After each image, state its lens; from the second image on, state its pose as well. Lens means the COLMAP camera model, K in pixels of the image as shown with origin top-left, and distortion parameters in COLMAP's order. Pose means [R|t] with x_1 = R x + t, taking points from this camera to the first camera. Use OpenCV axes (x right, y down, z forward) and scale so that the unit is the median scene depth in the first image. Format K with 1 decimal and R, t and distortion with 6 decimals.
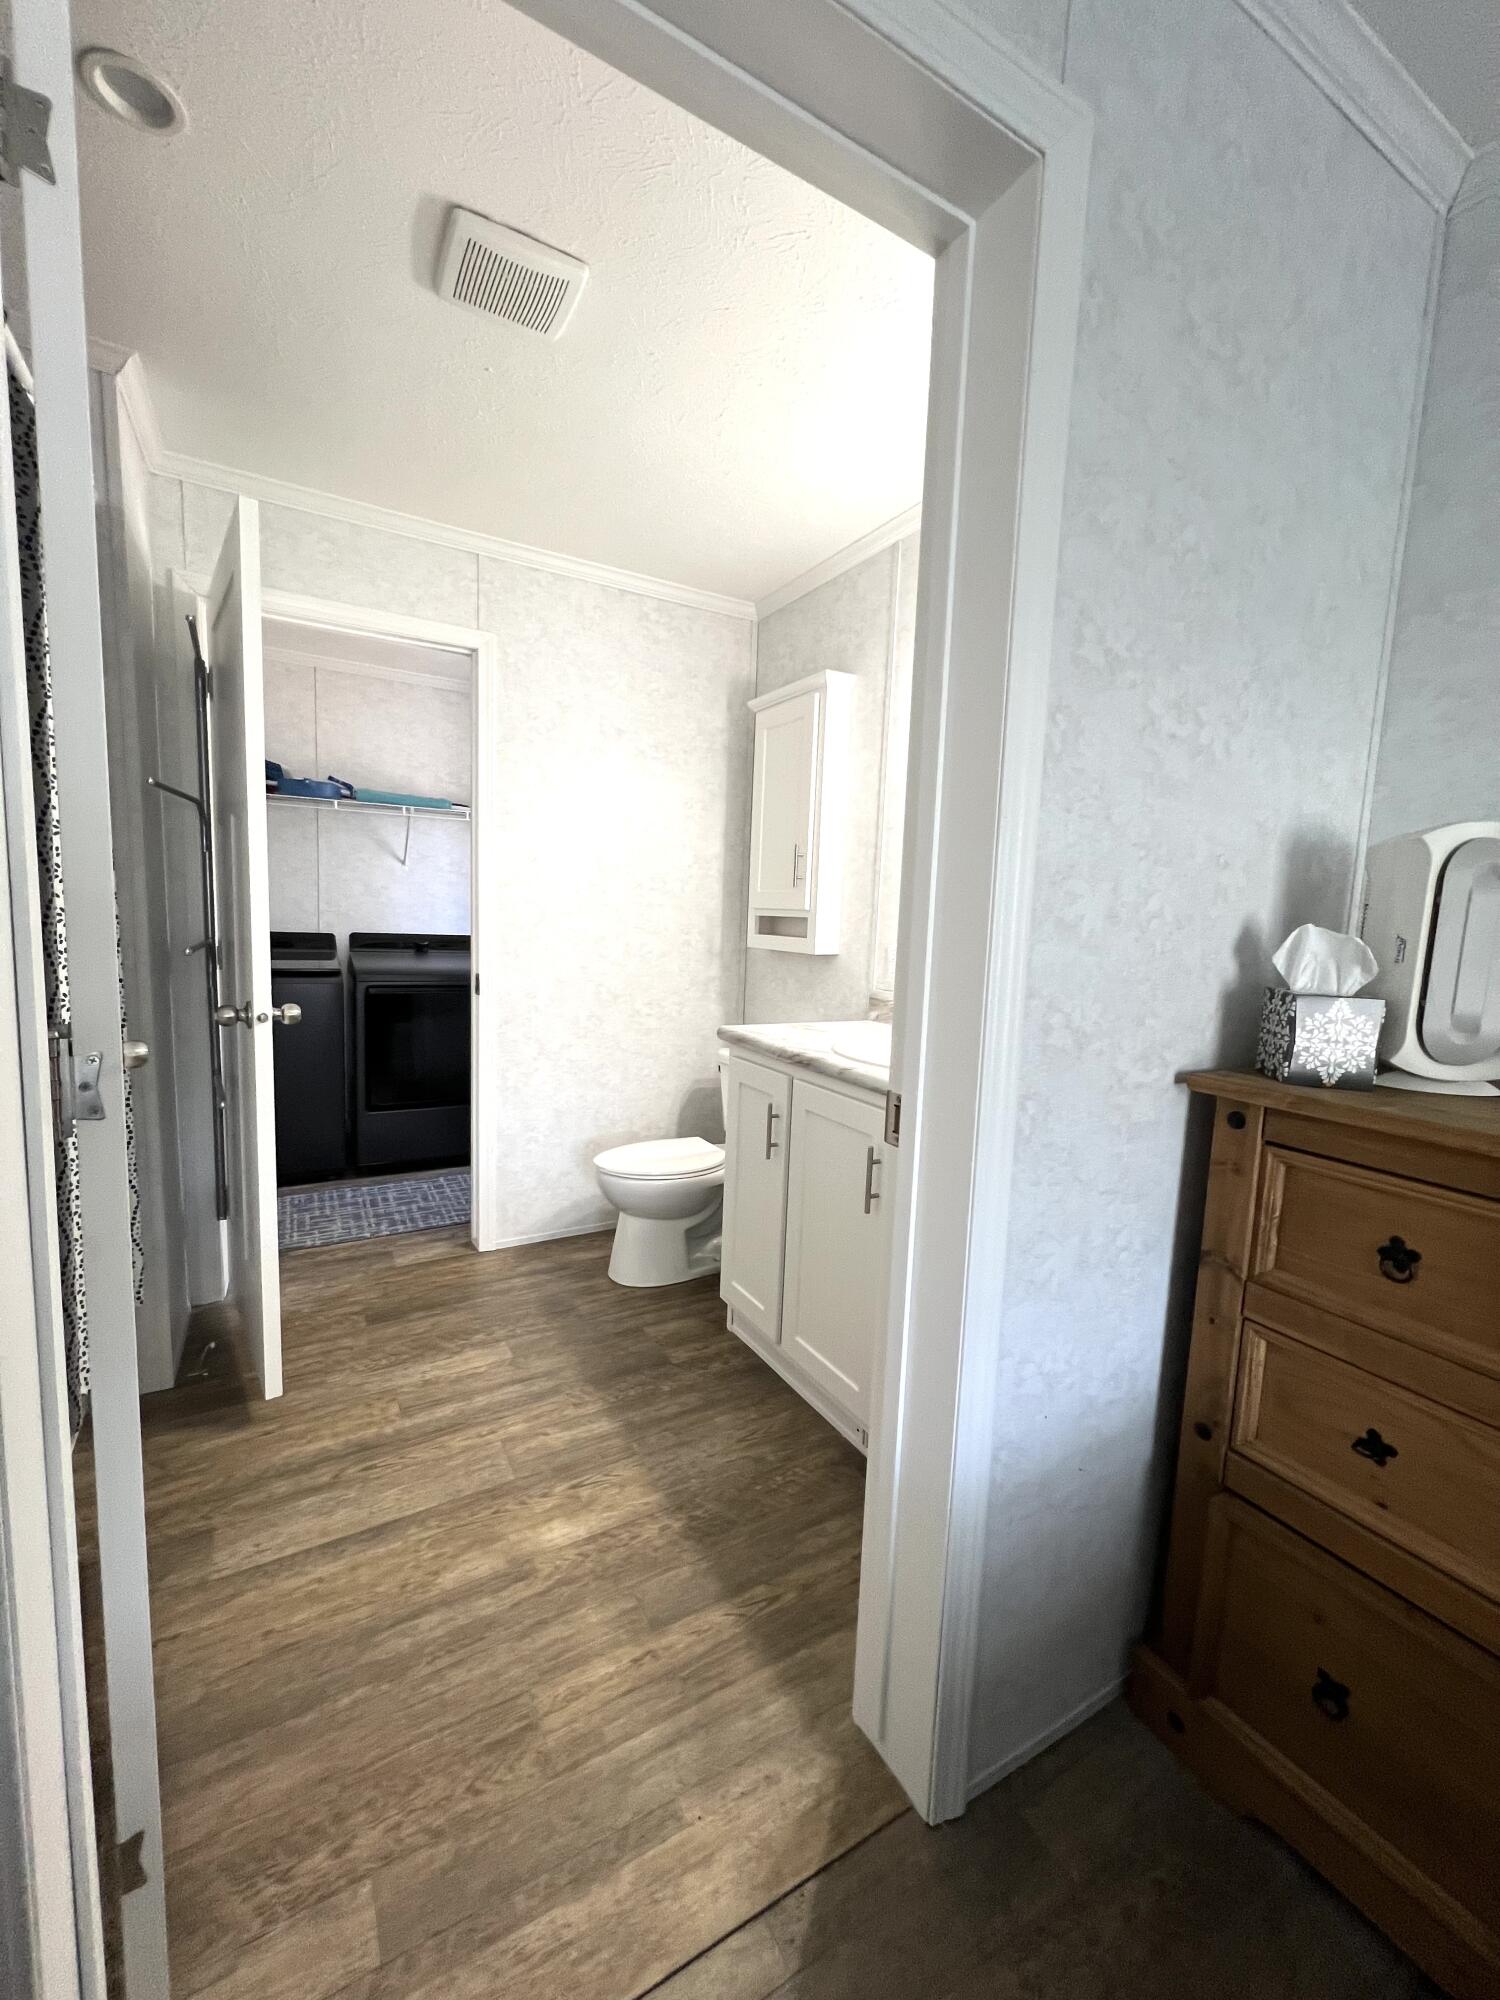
lens RADIAL K [[799.9, 0, 751.0], [0, 799.9, 1000.5], [0, 0, 1]] dist [-0.002566, 0.001527]
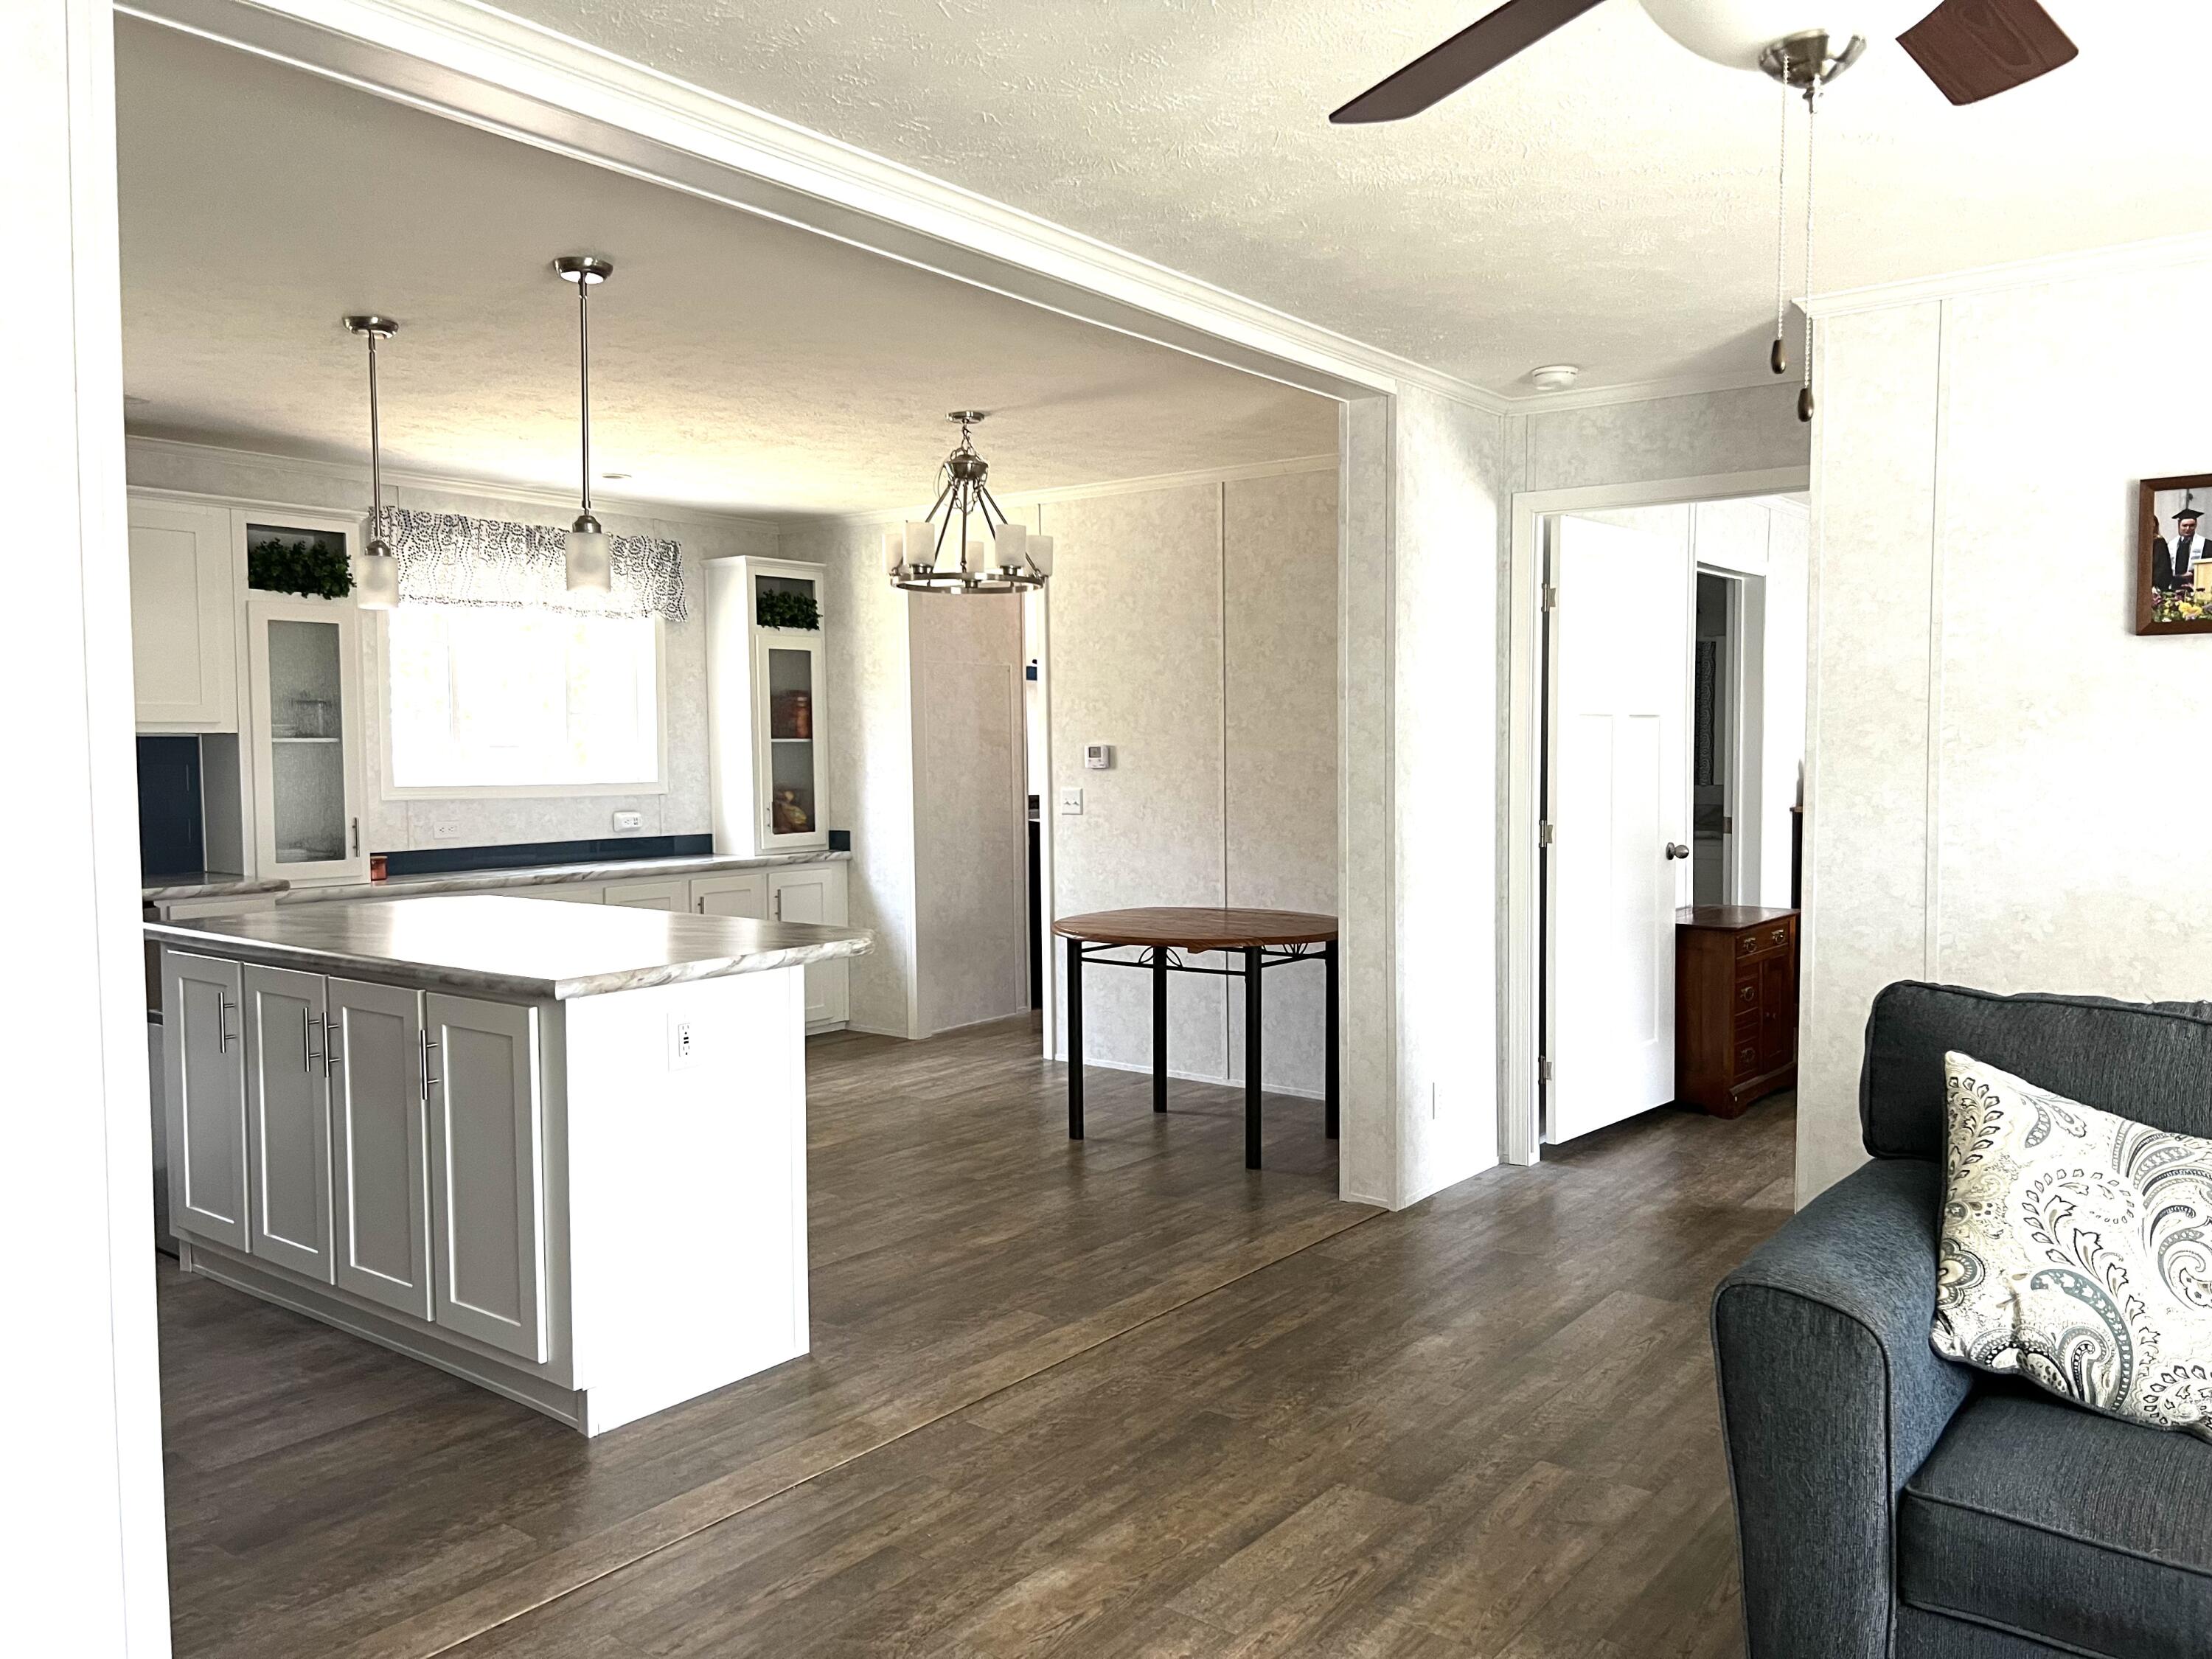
lens RADIAL K [[1665.2, 0, 1109.3], [0, 1665.2, 825.8], [0, 0, 1]] dist [0.009805, 0.001918]
pose [[-0.927595, -0.006567, -0.373530, 0.234337], [-0.065688, 0.987135, 0.145771, -0.232132], [0.367768, 0.159752, -0.916093, 1.669560]]
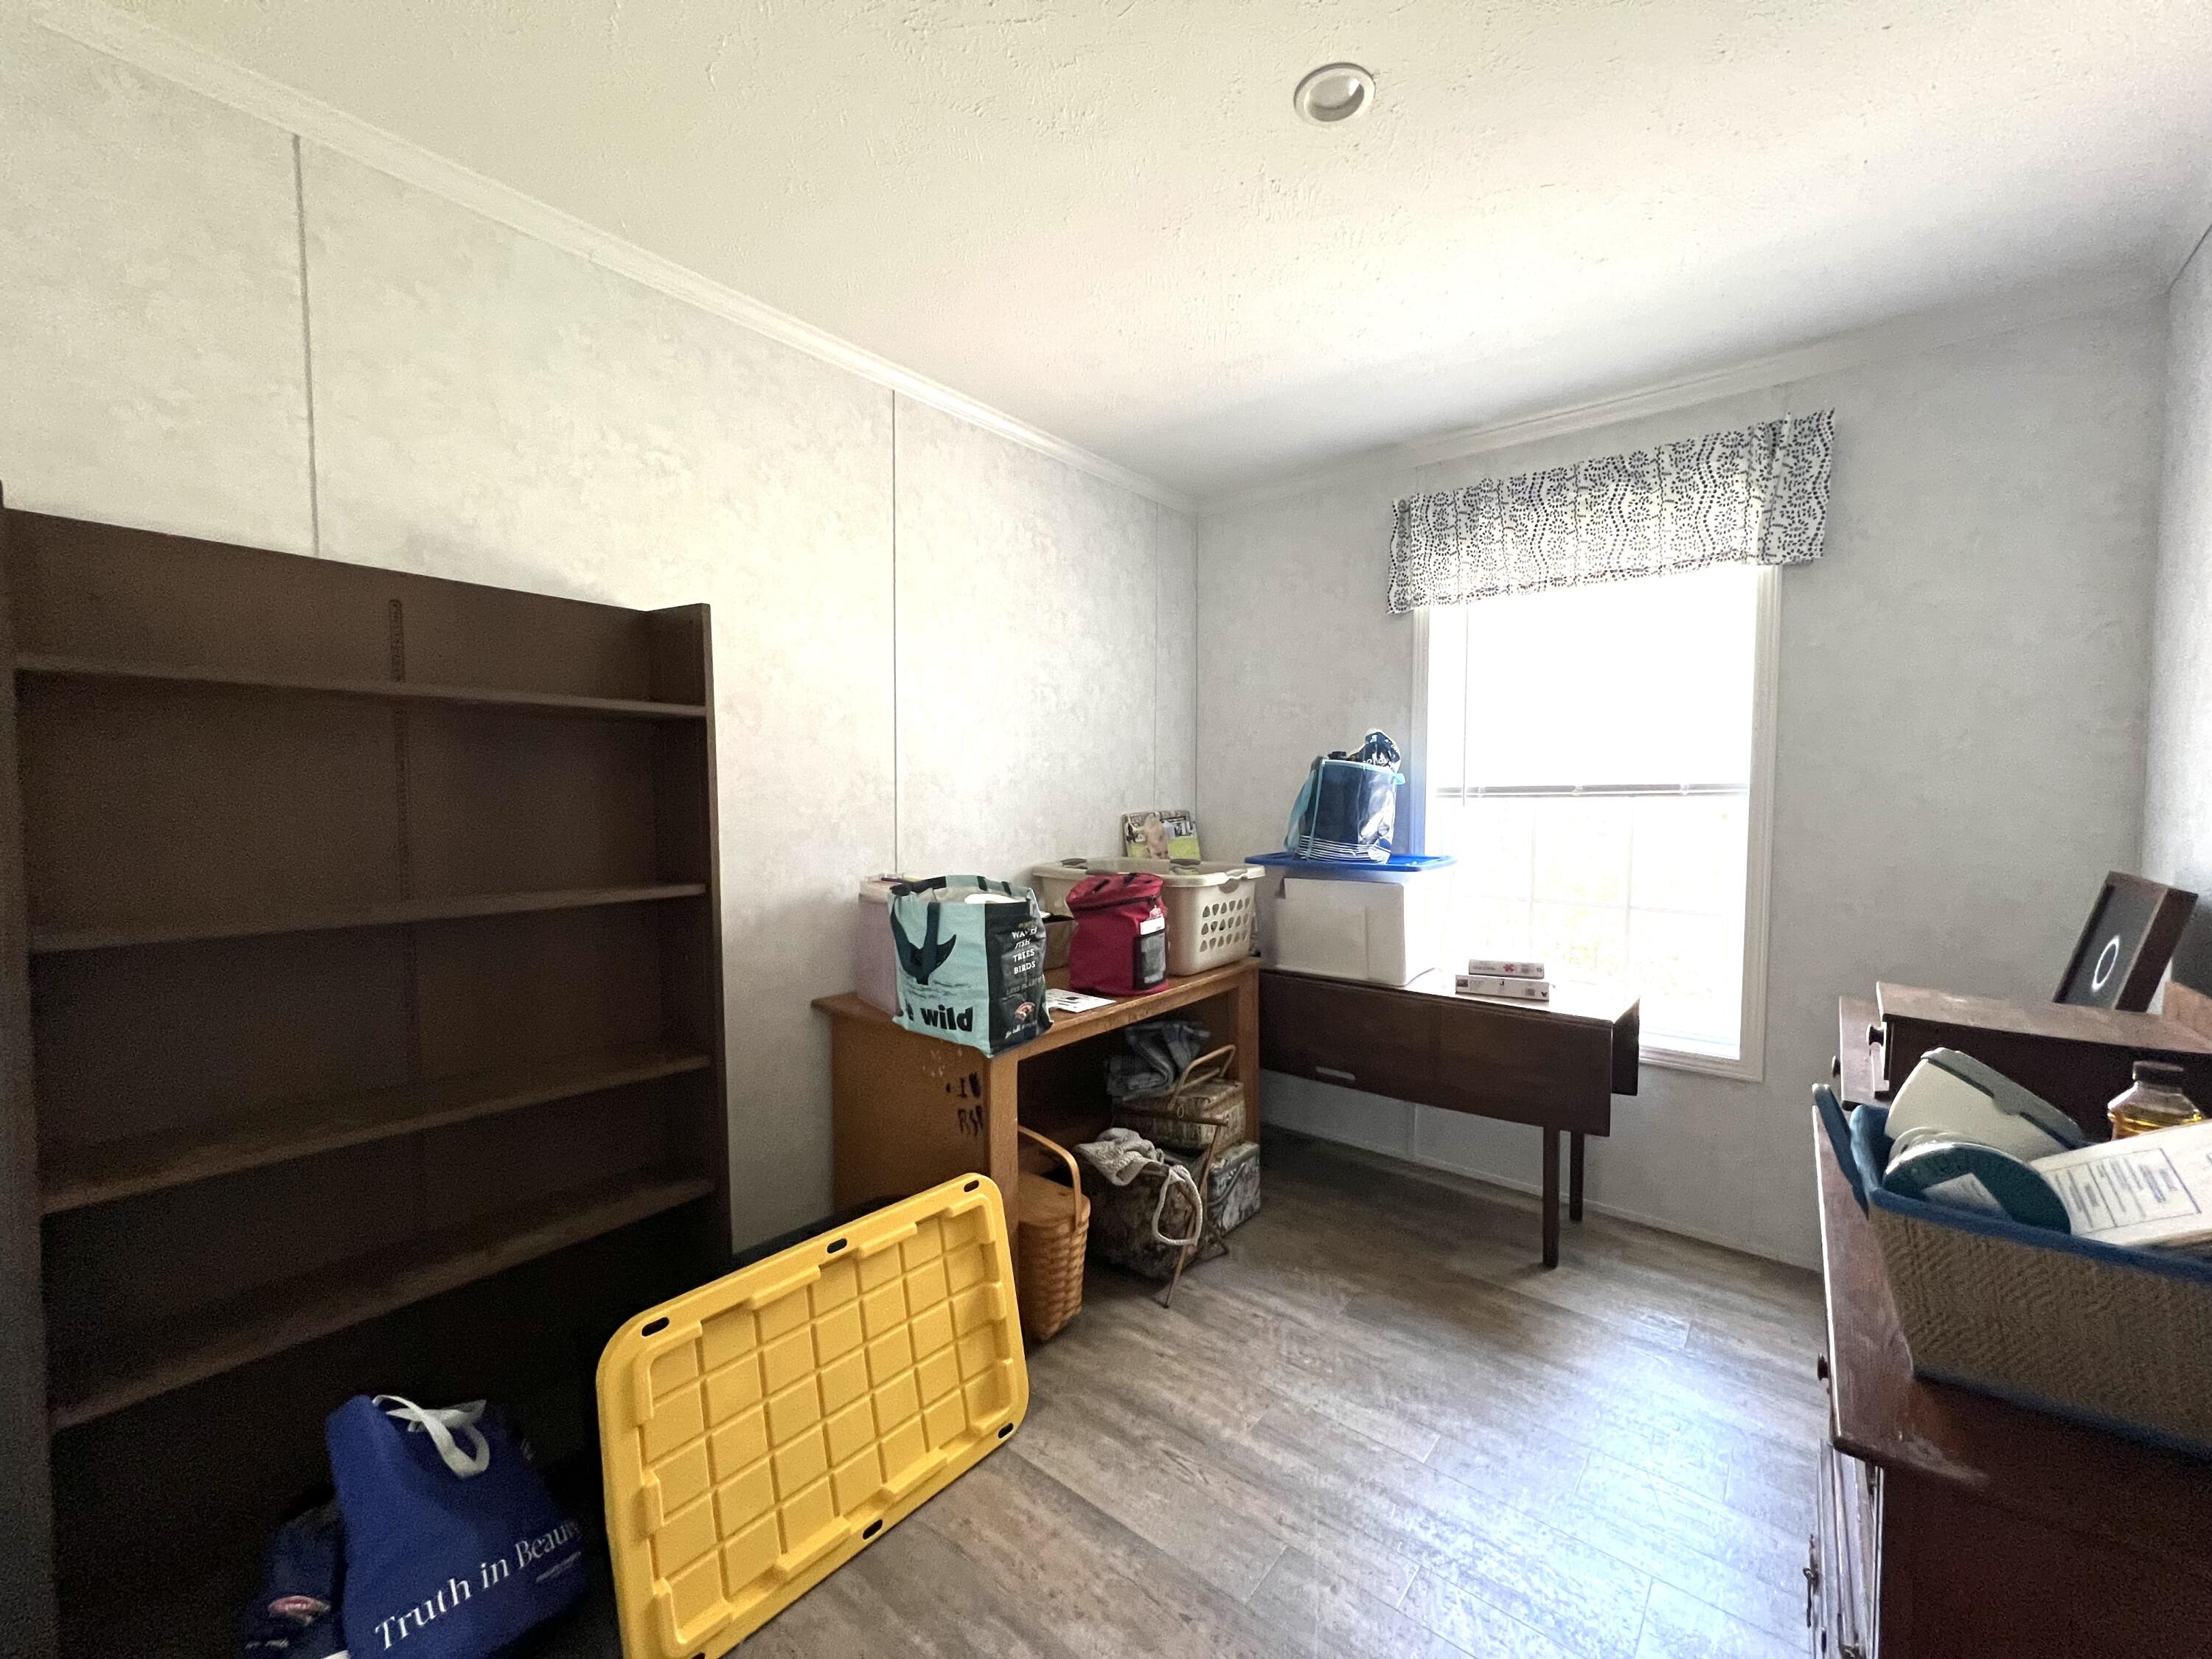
lens RADIAL K [[884.7, 0, 1107.9], [0, 884.7, 842.9], [0, 0, 1]] dist [-0.002566, 0.001527]
pose [[0.351664, 0.028541, -0.935691, 0.291124], [-0.104026, 0.994536, -0.008760, -0.051389], [0.930329, 0.100417, 0.352711, 0.395230]]
